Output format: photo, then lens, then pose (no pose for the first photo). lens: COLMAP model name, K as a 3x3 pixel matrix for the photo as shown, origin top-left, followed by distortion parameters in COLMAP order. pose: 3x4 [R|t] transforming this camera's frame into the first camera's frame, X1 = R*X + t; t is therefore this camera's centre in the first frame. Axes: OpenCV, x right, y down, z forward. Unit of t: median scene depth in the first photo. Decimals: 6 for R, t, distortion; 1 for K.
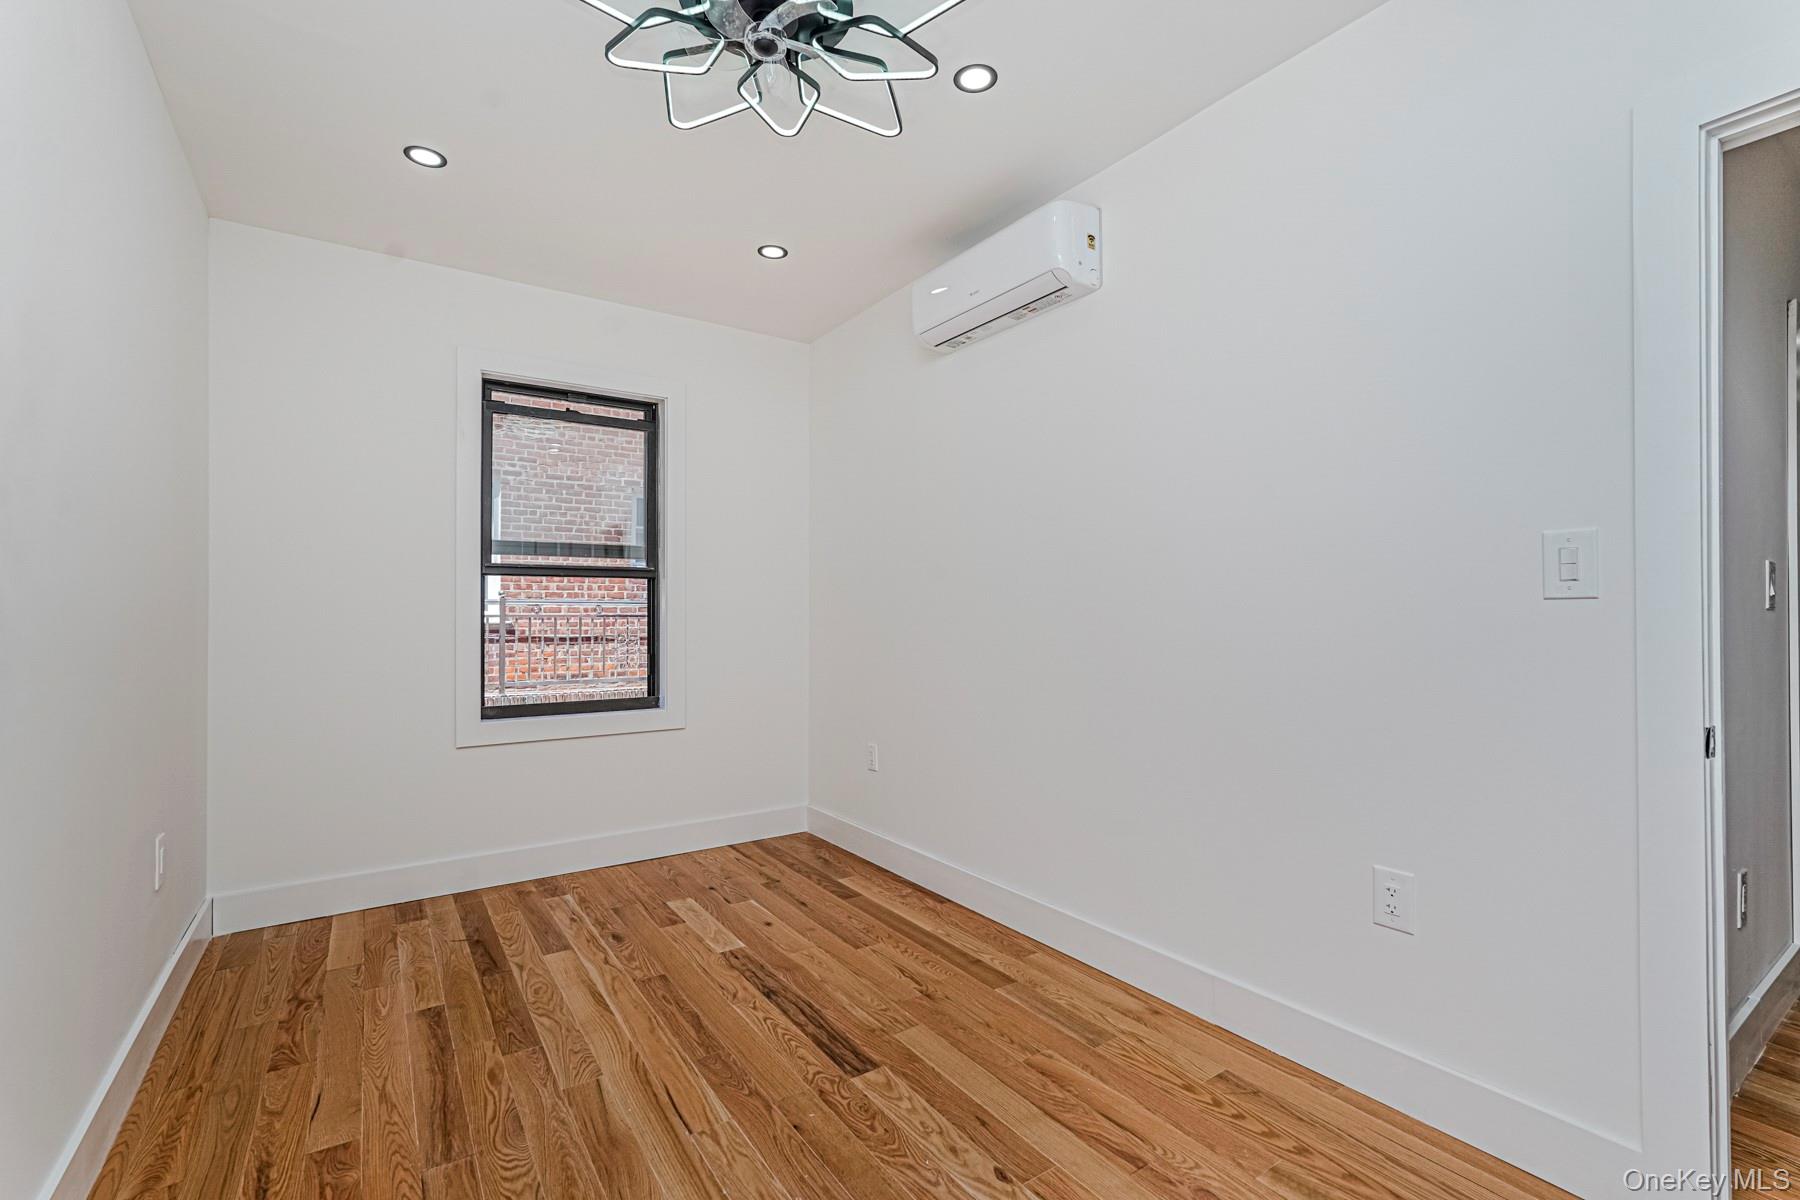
lens RADIAL K [[791.7, 0, 914.9], [0, 791.7, 604.0], [0, 0, 1]] dist [0.001204, 0.002653]
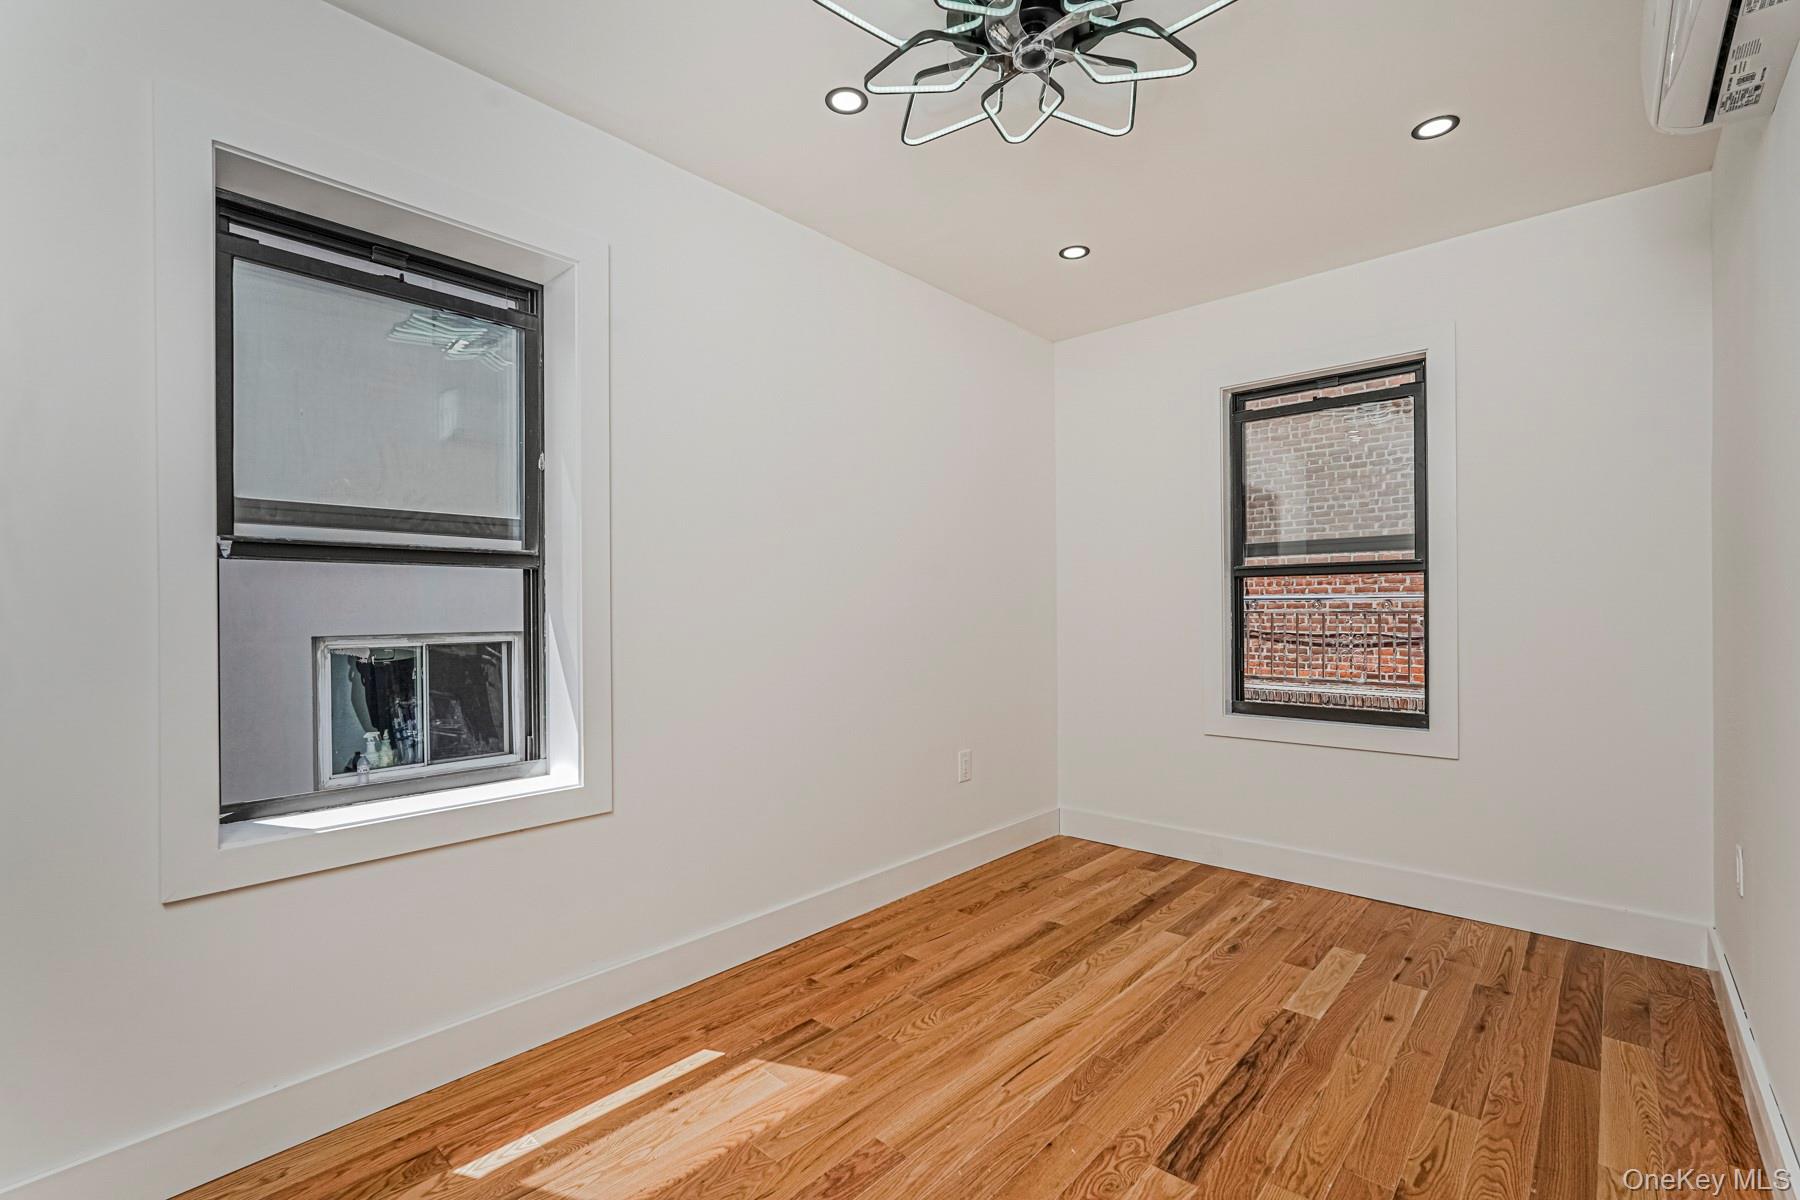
lens RADIAL K [[791.7, 0, 890.4], [0, 791.7, 611.8], [0, 0, 1]] dist [0.001204, 0.002653]
pose [[0.229148, 0.000858, -0.973391, 0.445119], [0.019096, 0.999803, 0.005376, -0.006519], [0.973204, -0.019820, 0.229086, 0.347579]]
